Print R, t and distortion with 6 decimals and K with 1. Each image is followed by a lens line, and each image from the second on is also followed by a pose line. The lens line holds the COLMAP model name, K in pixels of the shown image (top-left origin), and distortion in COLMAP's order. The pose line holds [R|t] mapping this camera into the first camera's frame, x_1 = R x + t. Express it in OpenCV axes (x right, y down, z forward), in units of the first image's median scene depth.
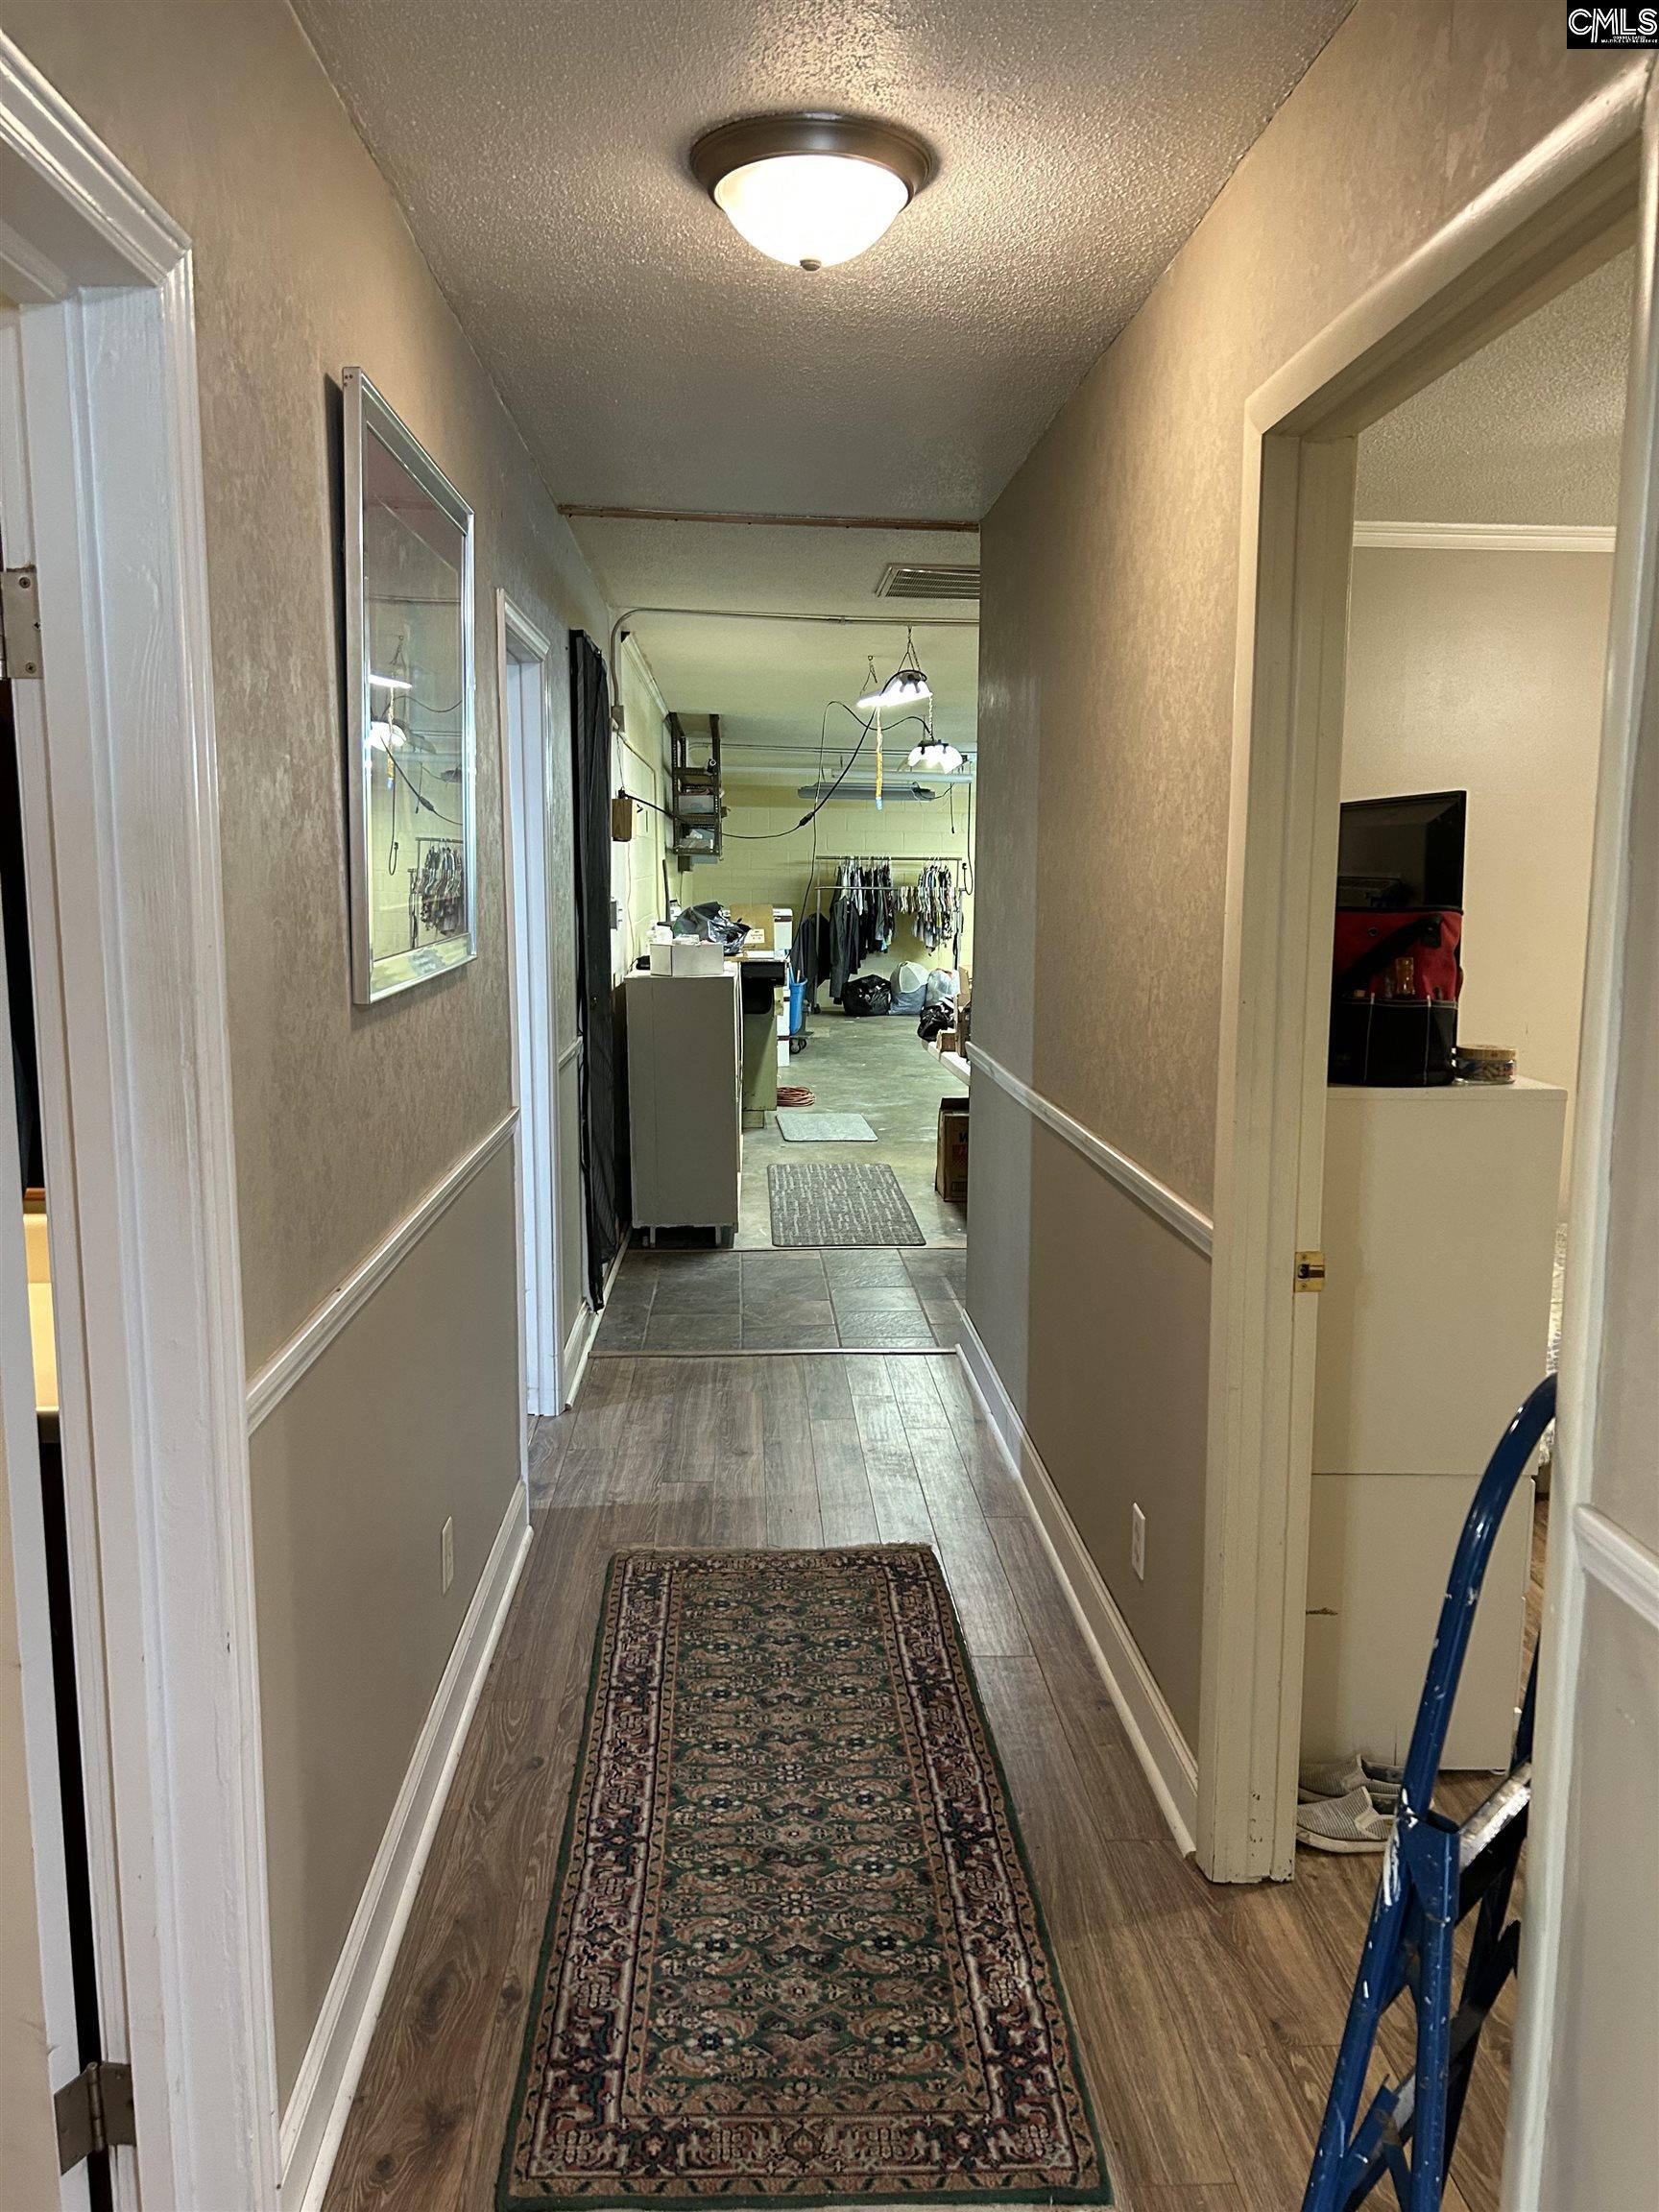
lens RADIAL K [[1673.5, 0, 831.9], [0, 1673.5, 1139.1], [0, 0, 1]] dist [0.073804, -0.070068]
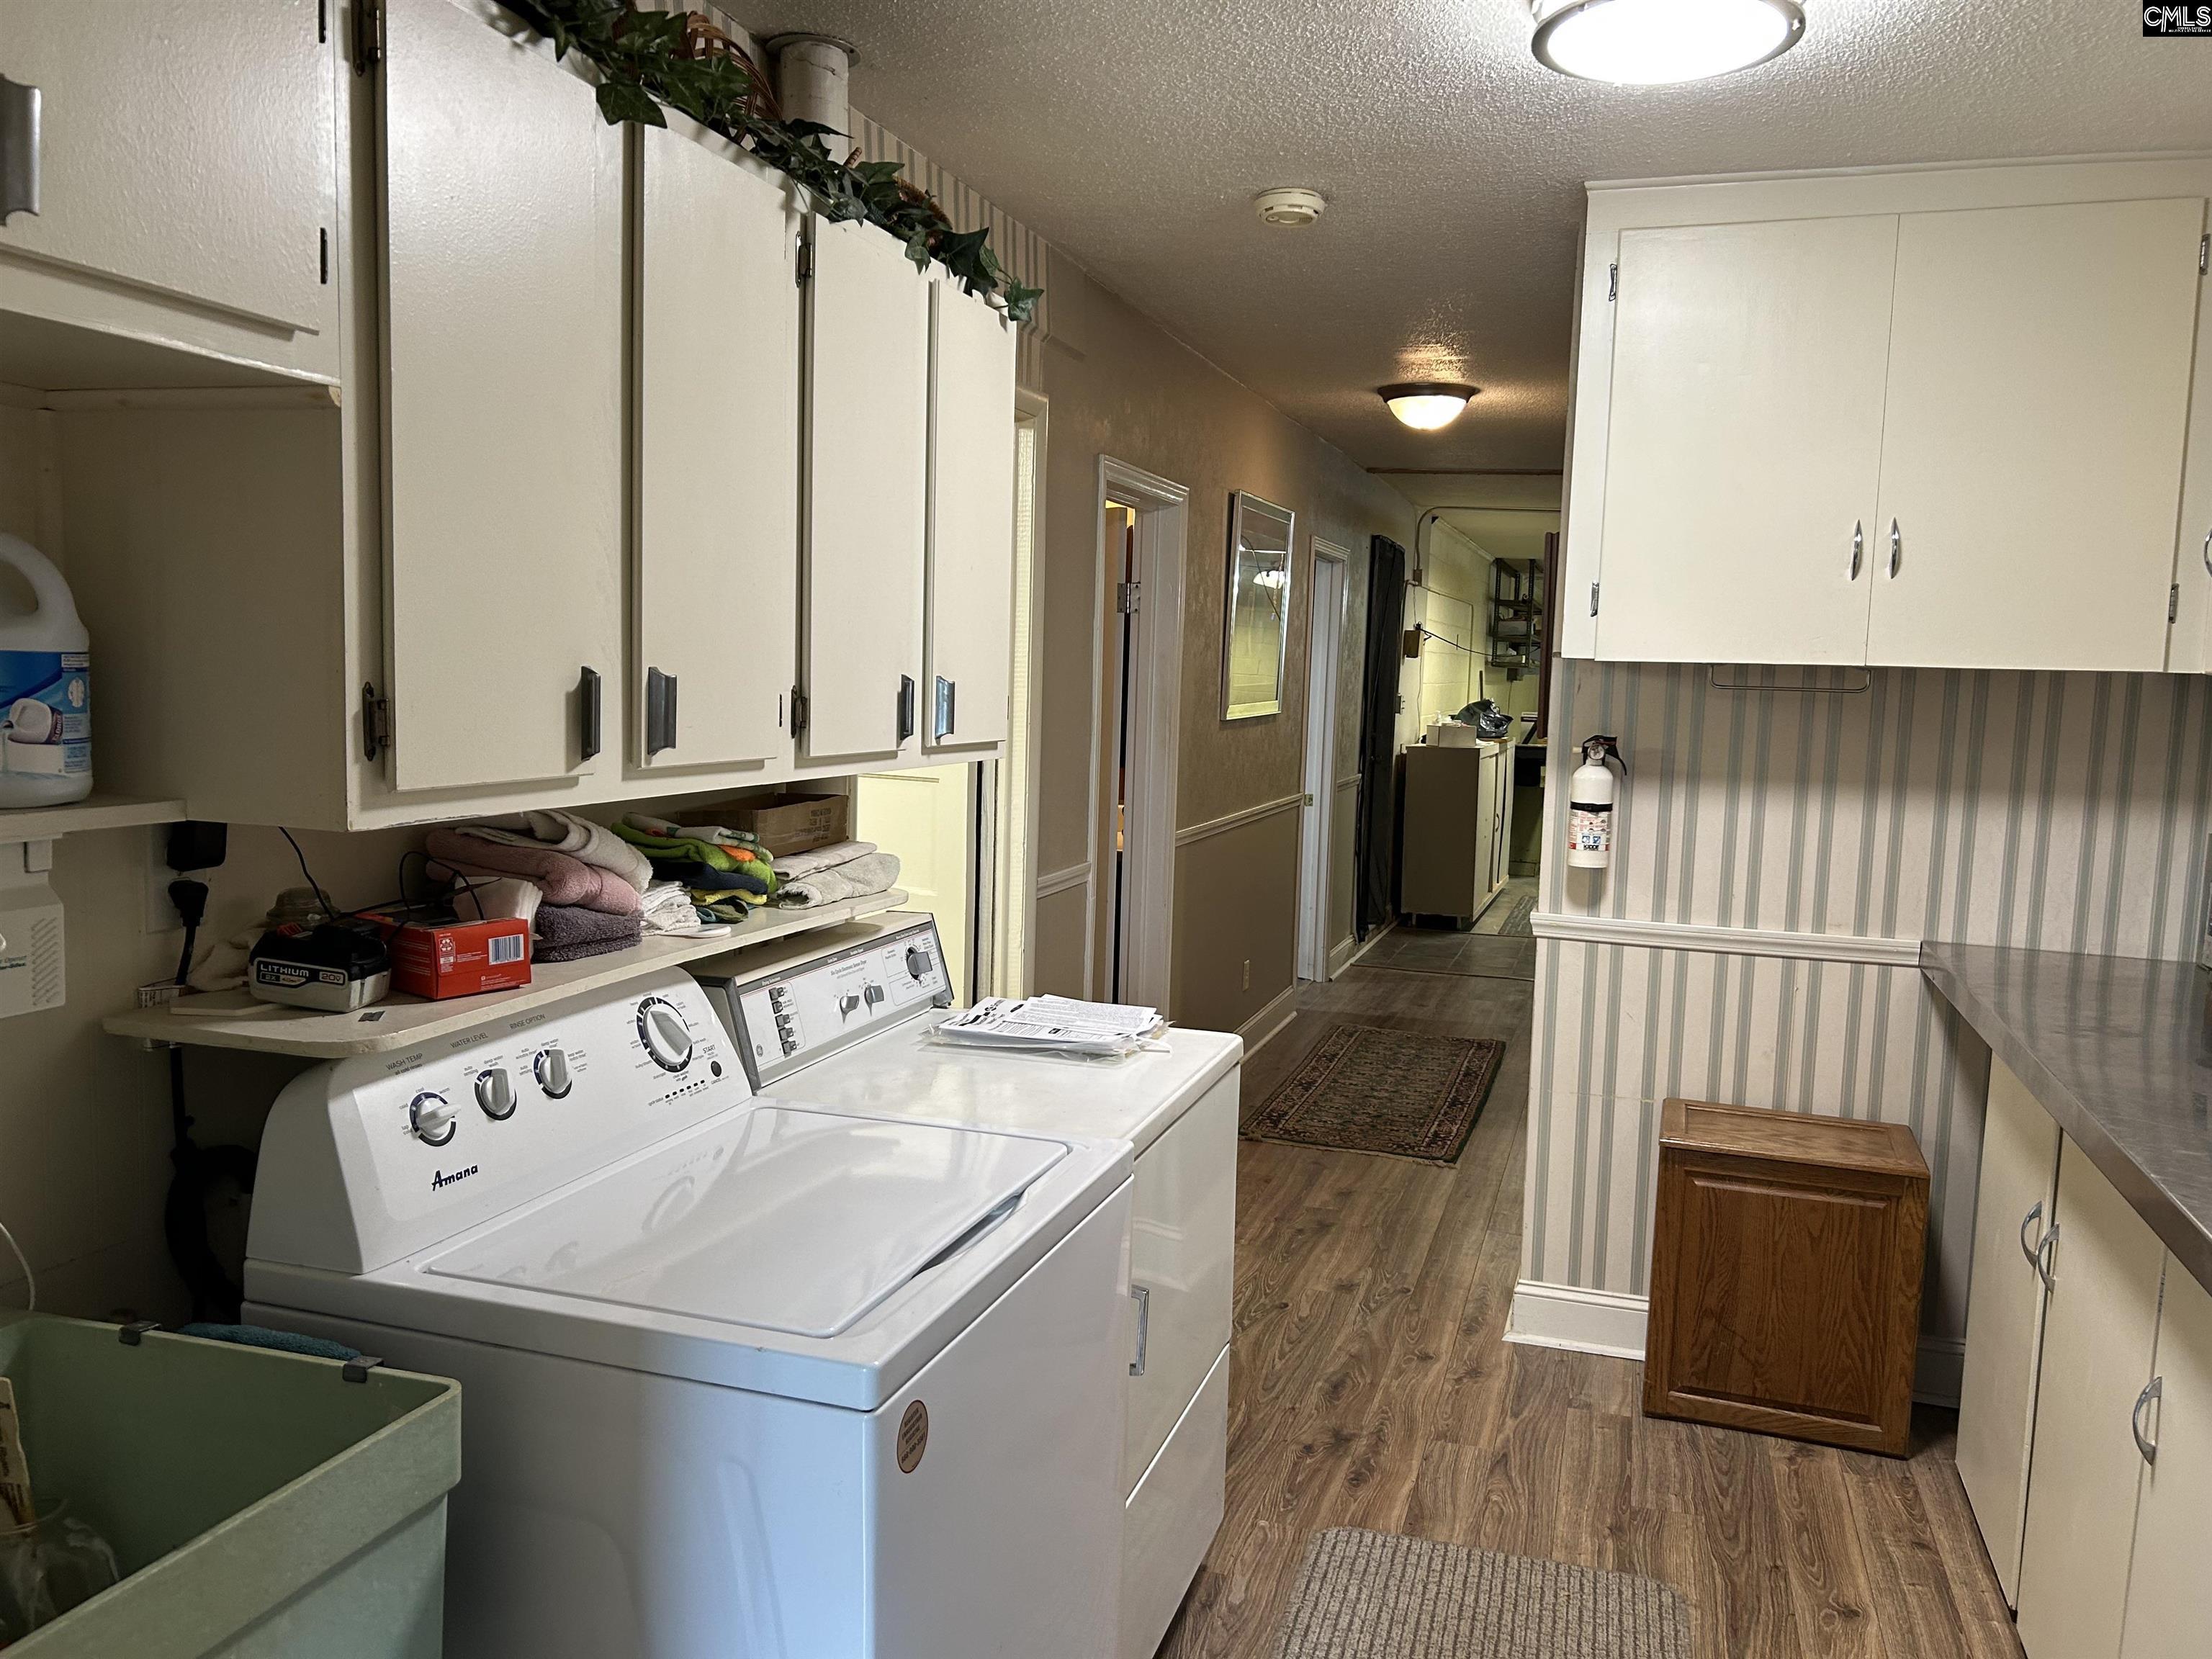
lens RADIAL K [[1673.5, 0, 1110.7], [0, 1673.5, 842.7], [0, 0, 1]] dist [0.073804, -0.070068]
pose [[0.933742, 0.058225, -0.353181, 0.320562], [-0.079984, 0.995672, -0.047318, 0.161499], [0.348897, 0.072431, 0.934358, -0.973343]]
